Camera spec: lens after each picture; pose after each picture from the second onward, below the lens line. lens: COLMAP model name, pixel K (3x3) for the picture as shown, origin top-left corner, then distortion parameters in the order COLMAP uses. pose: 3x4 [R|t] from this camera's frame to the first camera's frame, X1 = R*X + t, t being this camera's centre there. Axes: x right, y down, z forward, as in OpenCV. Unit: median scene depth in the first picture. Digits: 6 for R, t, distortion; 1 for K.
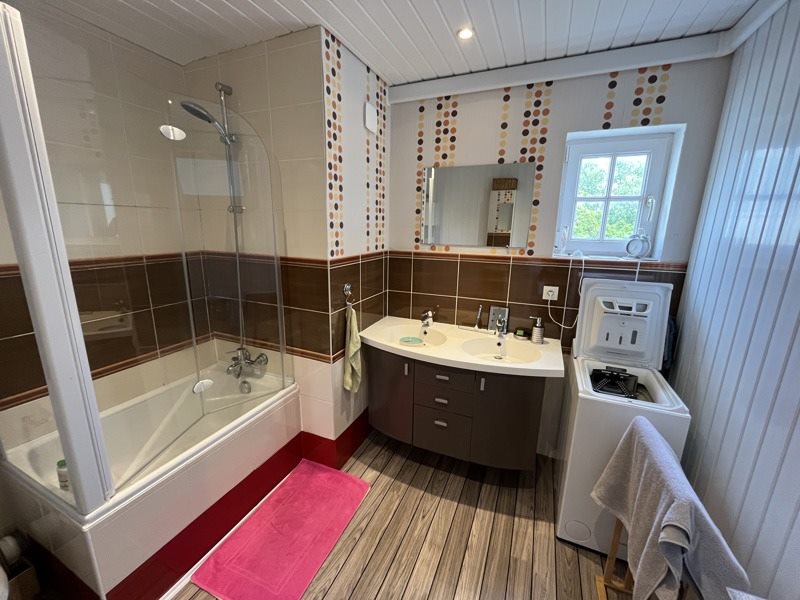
lens RADIAL K [[325.9, 0, 396.3], [0, 325.9, 299.6], [0, 0, 1]] dist [-0.000475, -0.000411]
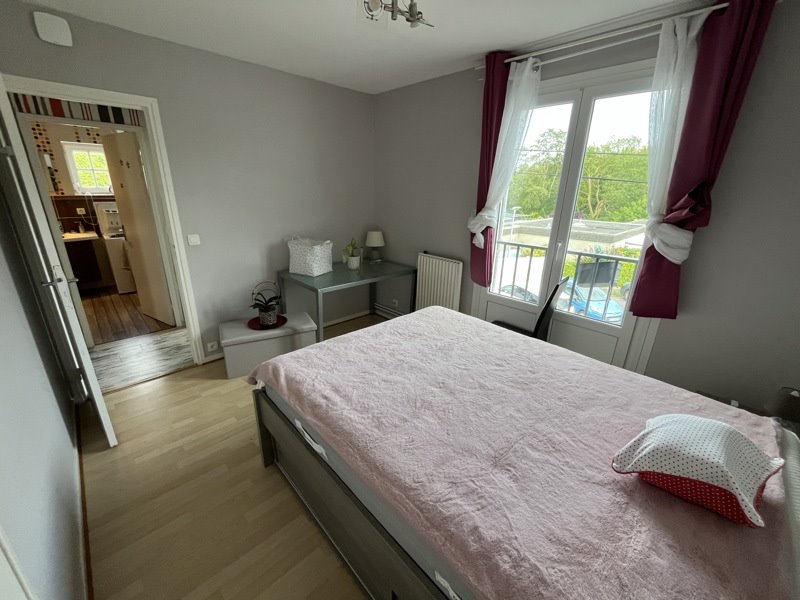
lens RADIAL K [[325.9, 0, 396.3], [0, 325.9, 299.6], [0, 0, 1]] dist [-0.000475, -0.000411]
pose [[0.361602, -0.310005, 0.879284, -1.017308], [0.184039, 0.948279, 0.258645, 0.417804], [-0.913988, 0.068296, 0.399953, -2.074715]]
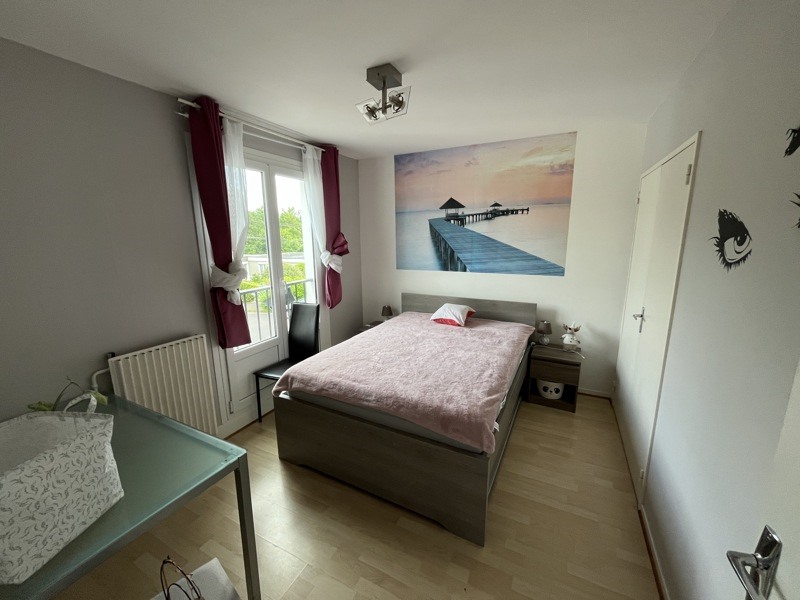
lens RADIAL K [[325.9, 0, 396.3], [0, 325.9, 299.6], [0, 0, 1]] dist [-0.000475, -0.000411]
pose [[-0.998369, -0.017904, 0.054220, 2.990455], [0.005630, 0.914078, 0.405499, -1.207196], [-0.056821, 0.405142, -0.912486, 4.965499]]
